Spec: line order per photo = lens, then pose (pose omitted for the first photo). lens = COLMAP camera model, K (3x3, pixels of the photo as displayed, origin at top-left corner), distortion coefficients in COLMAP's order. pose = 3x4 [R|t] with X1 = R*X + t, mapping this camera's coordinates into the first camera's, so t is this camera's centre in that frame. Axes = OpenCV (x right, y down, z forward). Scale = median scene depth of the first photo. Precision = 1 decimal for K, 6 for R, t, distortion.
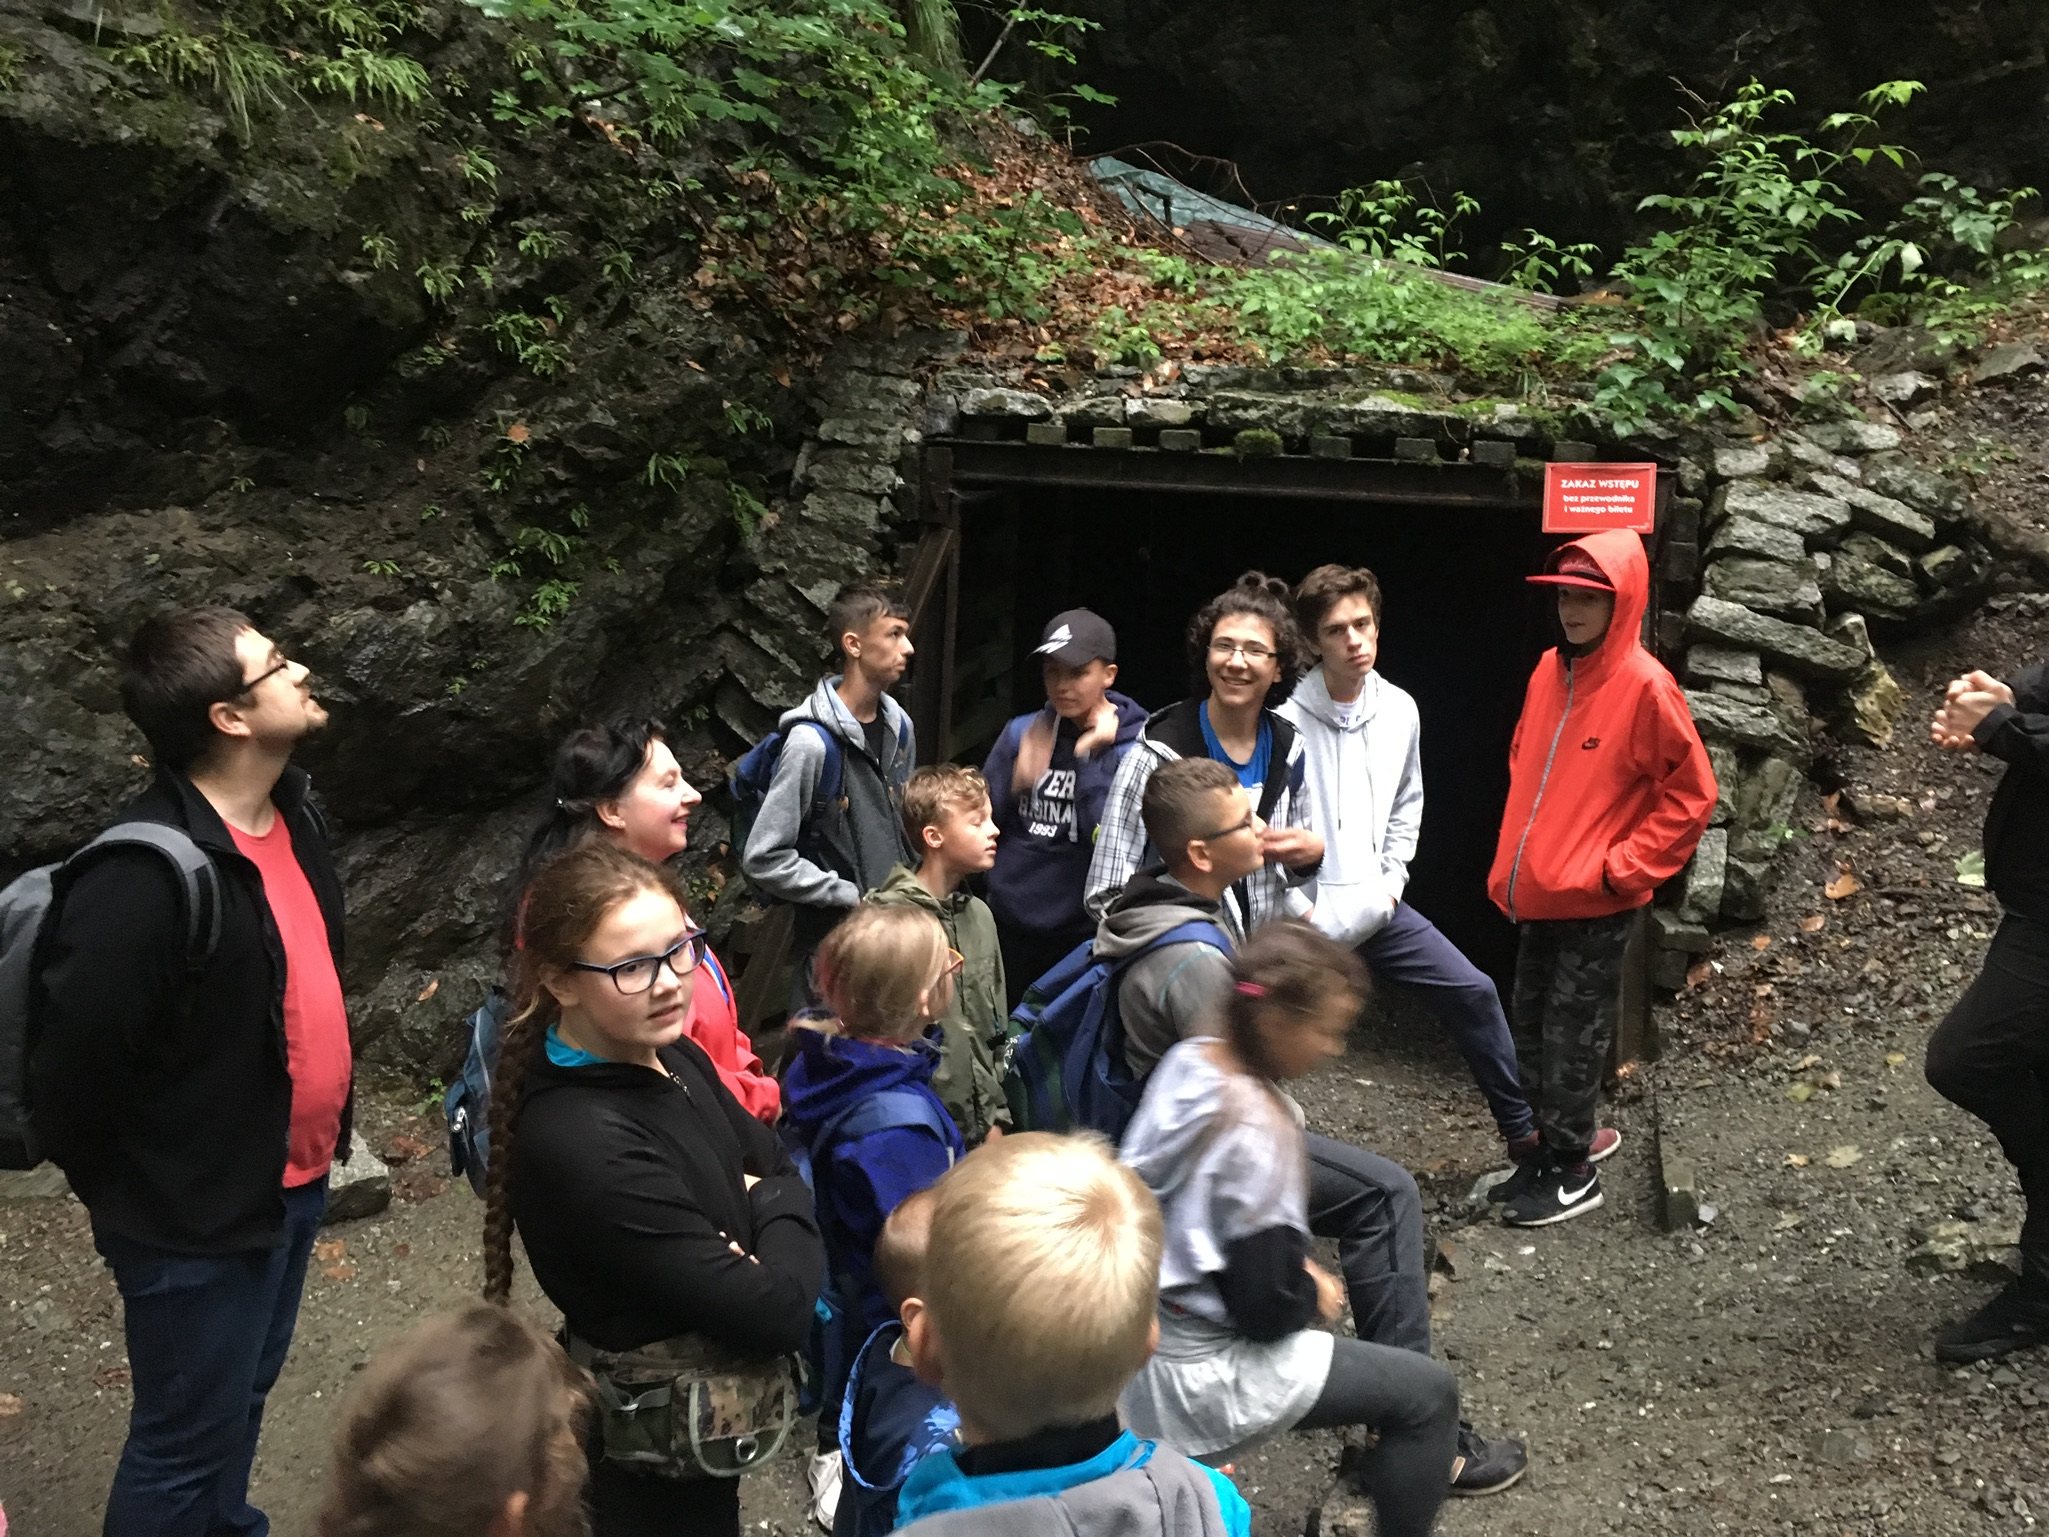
lens RADIAL K [[1741.4, 0, 1028.5], [0, 1741.4, 772.6], [0, 0, 1]] dist [0.074108, -0.087981]
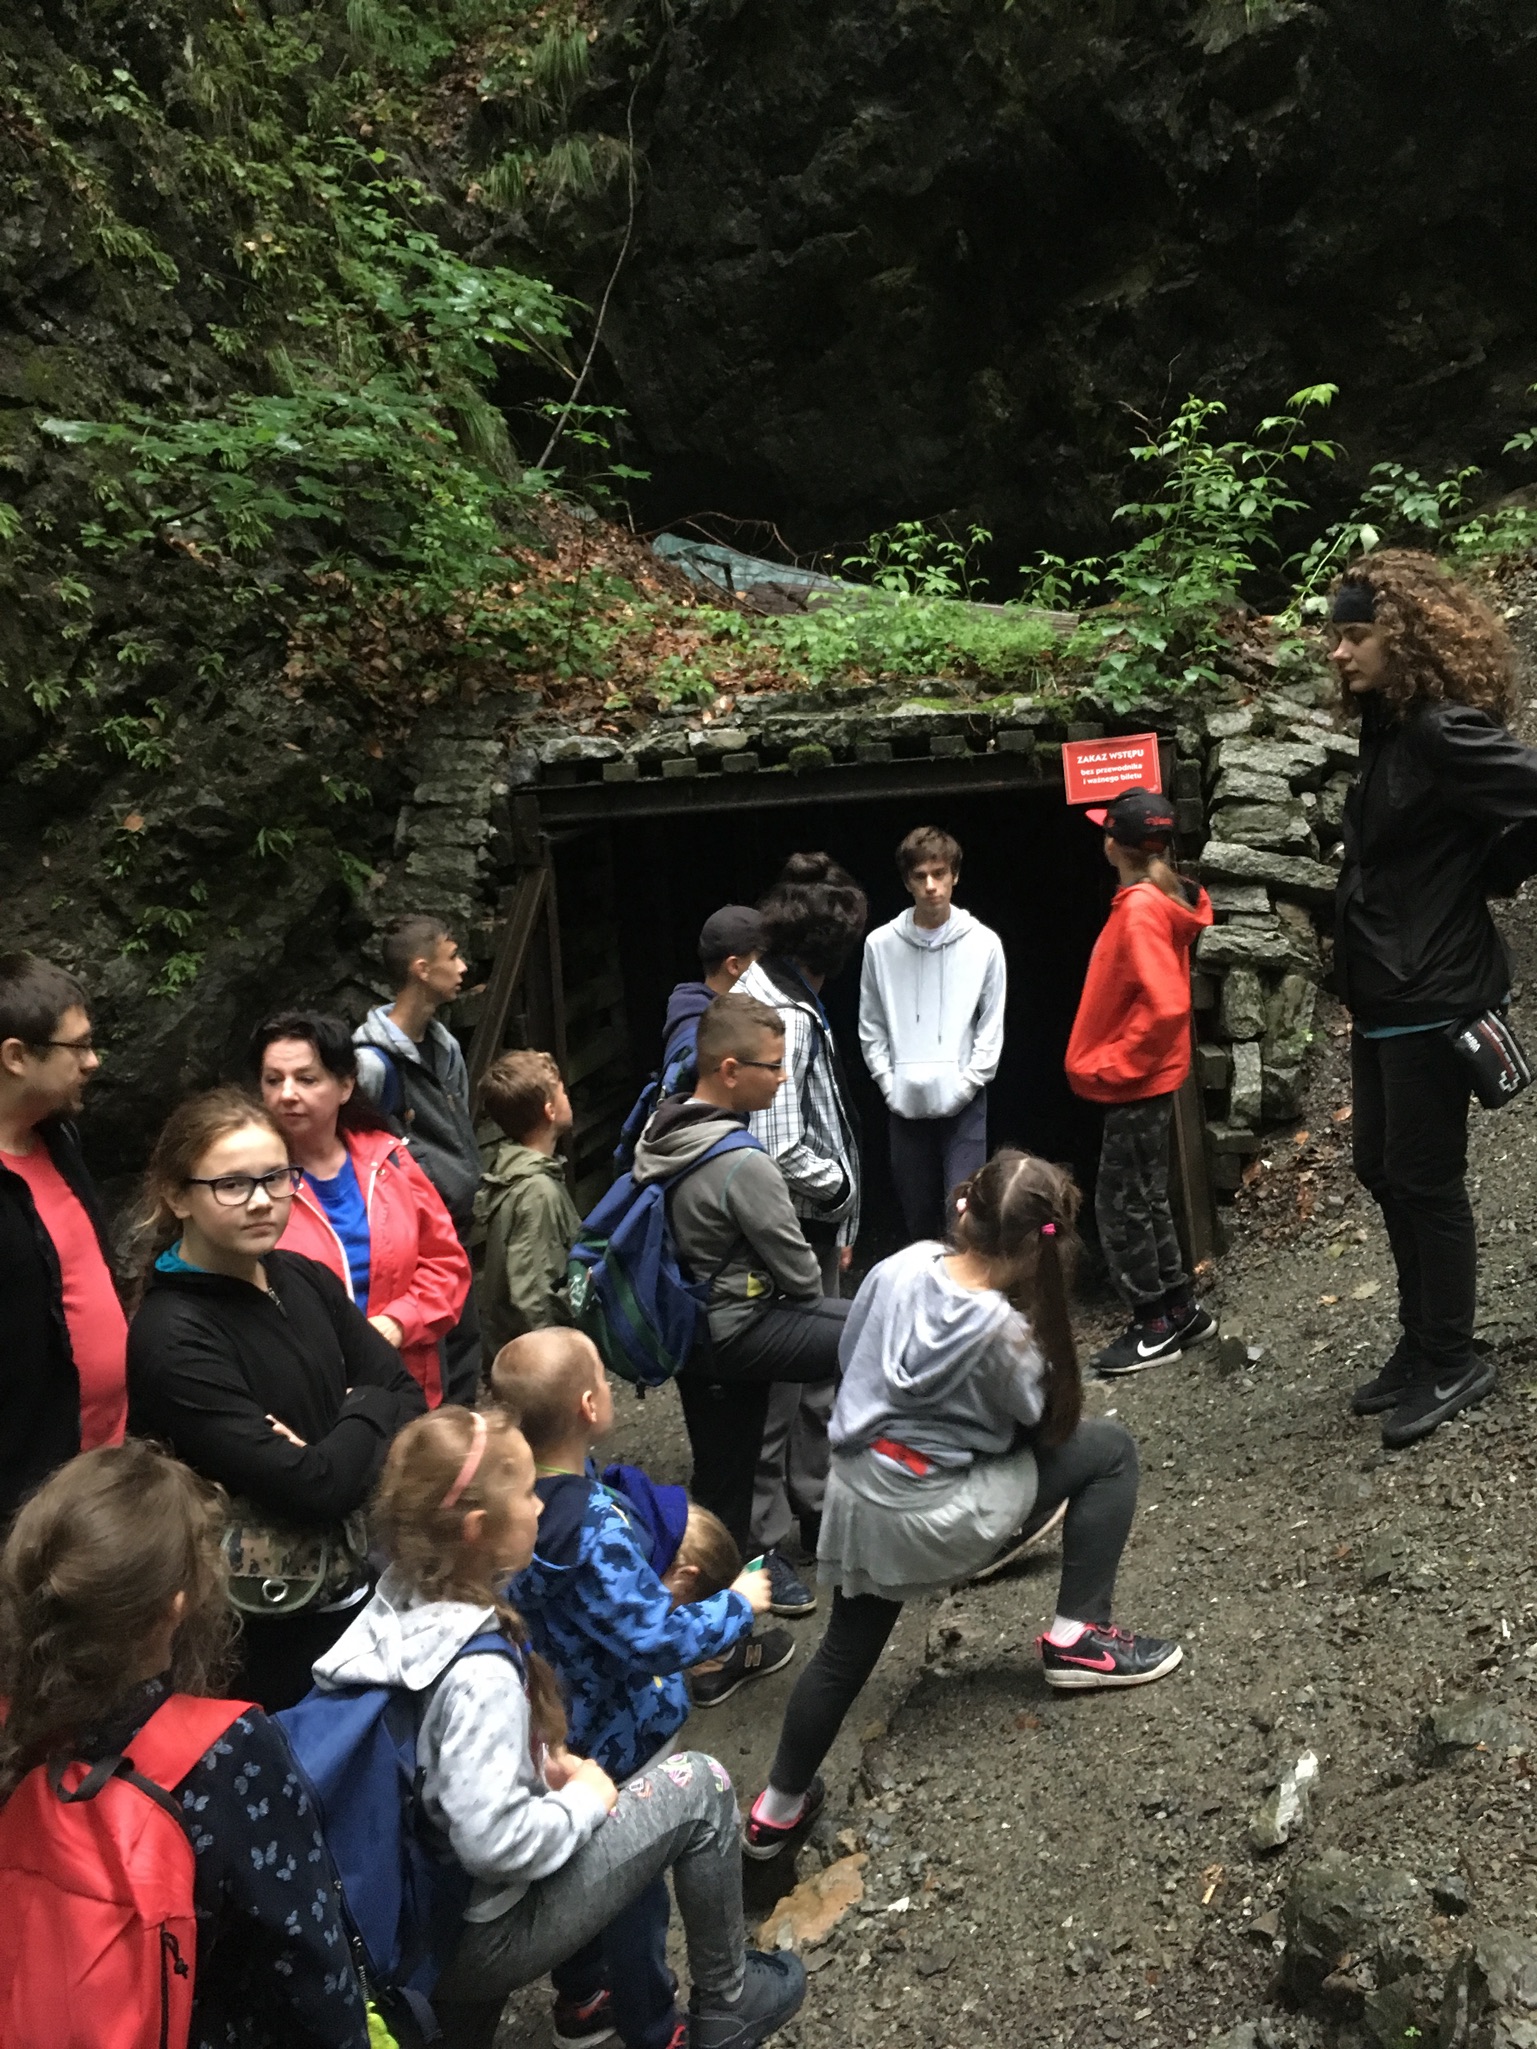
lens RADIAL K [[1741.4, 0, 768.8], [0, 1741.4, 1021.7], [0, 0, 1]] dist [0.074108, -0.087981]
pose [[0.991165, -0.121836, 0.052424, 0.027421], [0.125383, 0.989582, -0.070753, 0.054359], [-0.043257, 0.076701, 0.996115, -0.093098]]
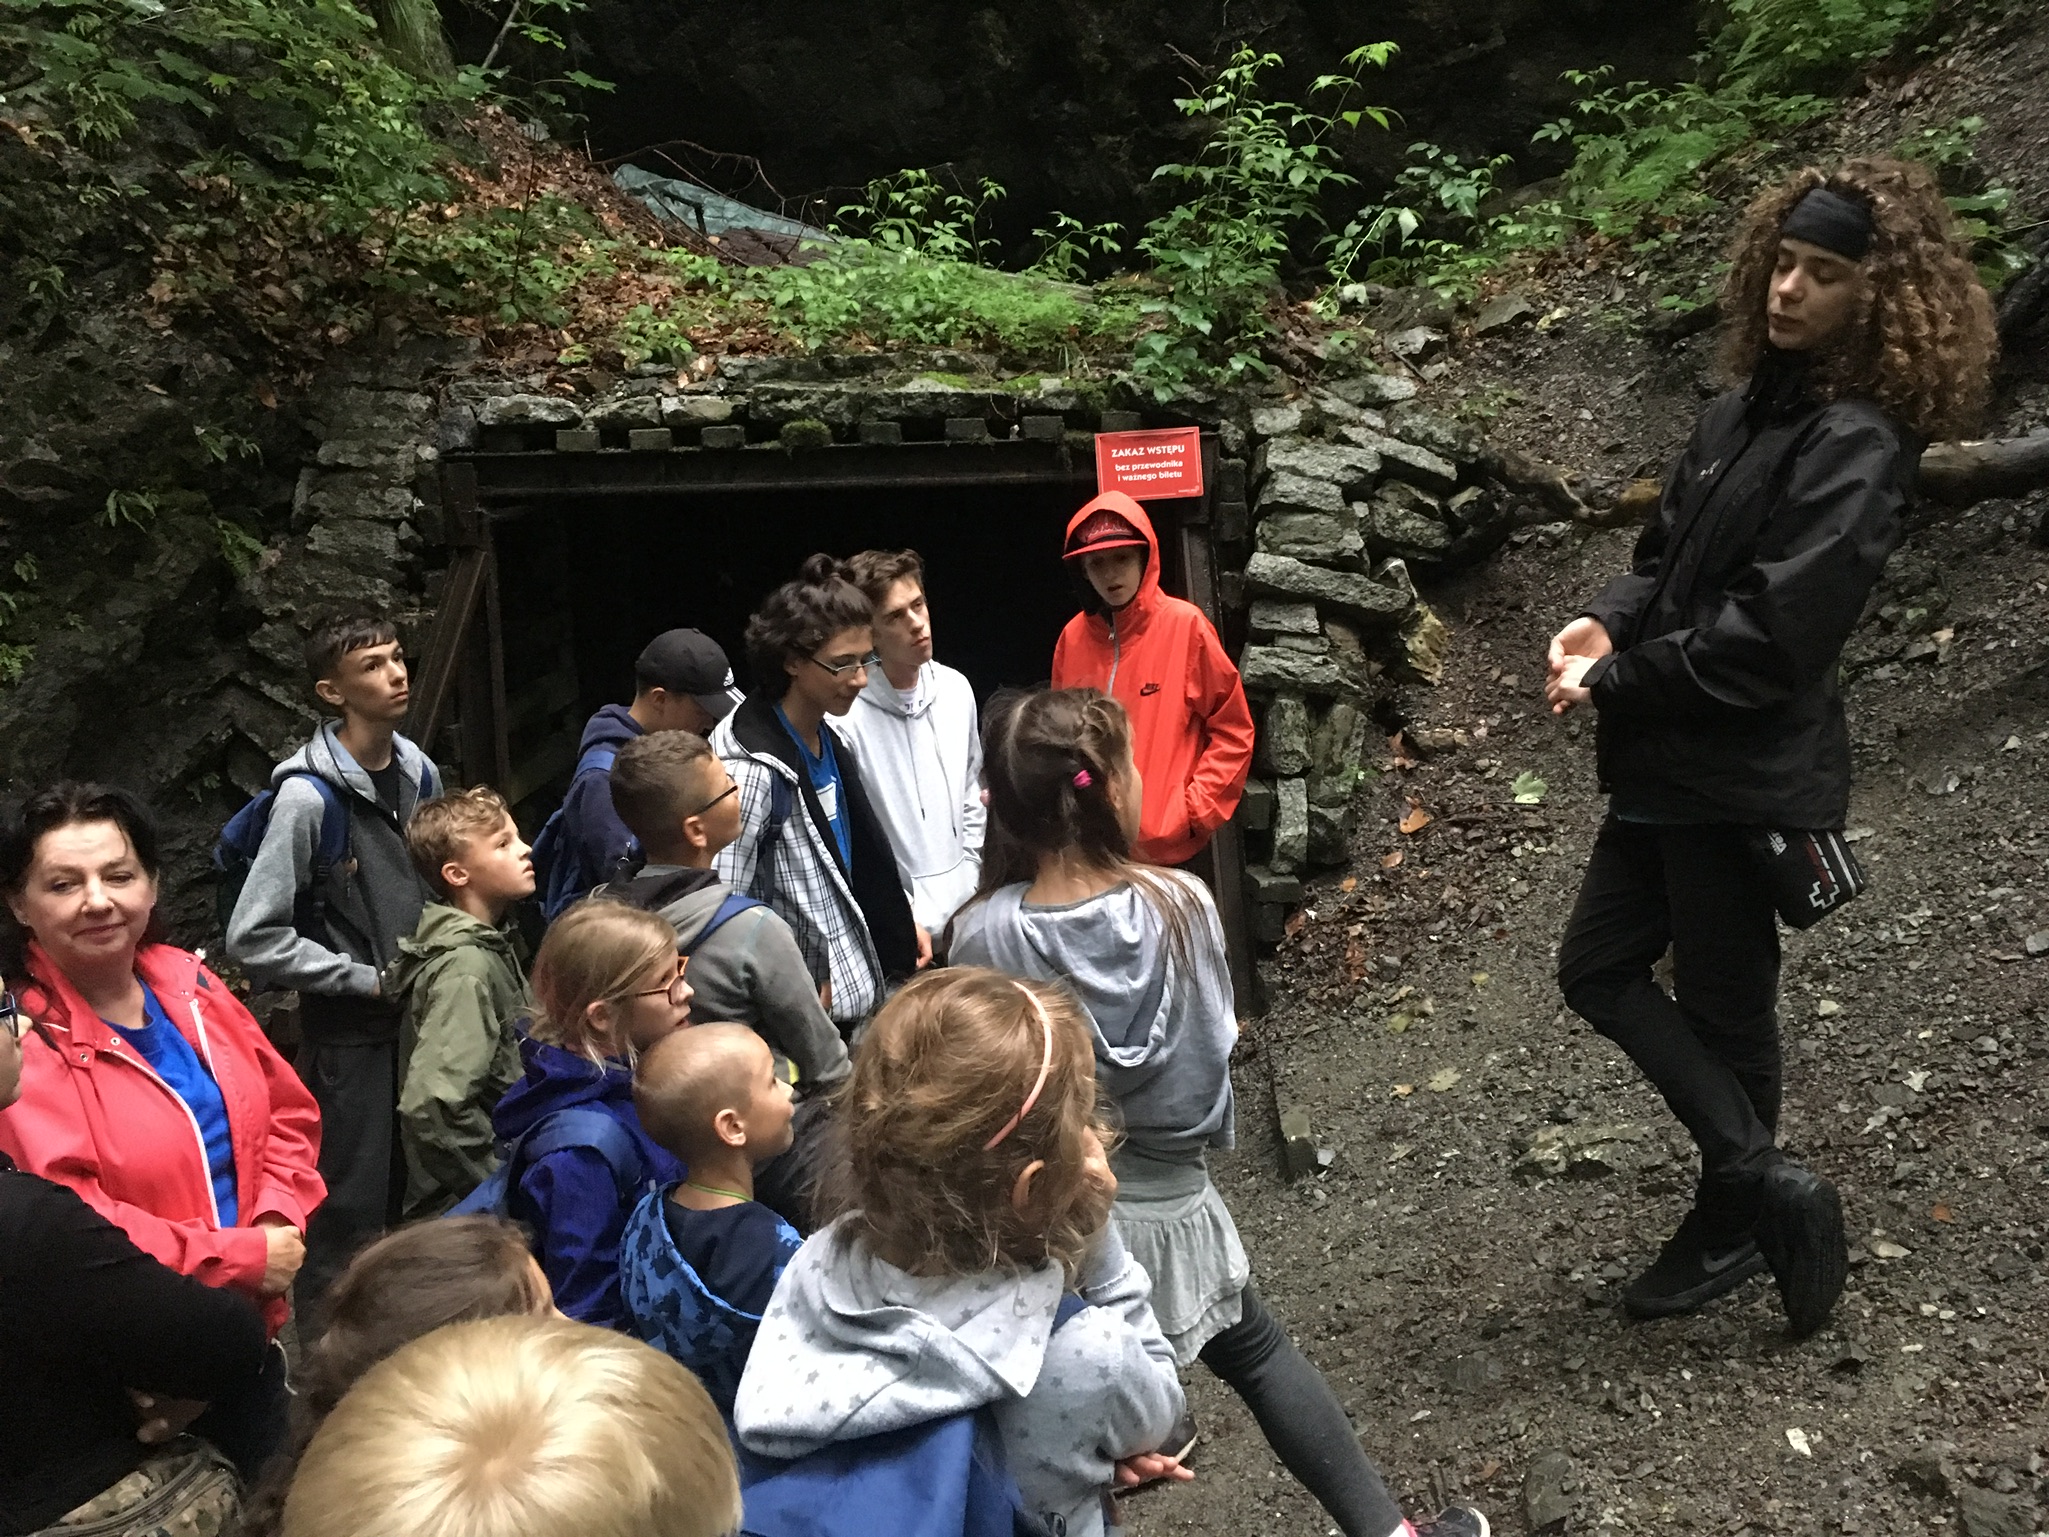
lens RADIAL K [[1741.4, 0, 1032.9], [0, 1741.4, 774.2], [0, 0, 1]] dist [0.074108, -0.087981]
pose [[0.969636, -0.111648, 0.217580, 0.023488], [0.114826, 0.993384, -0.001977, 0.012787], [-0.215920, 0.026901, 0.976041, 0.045227]]
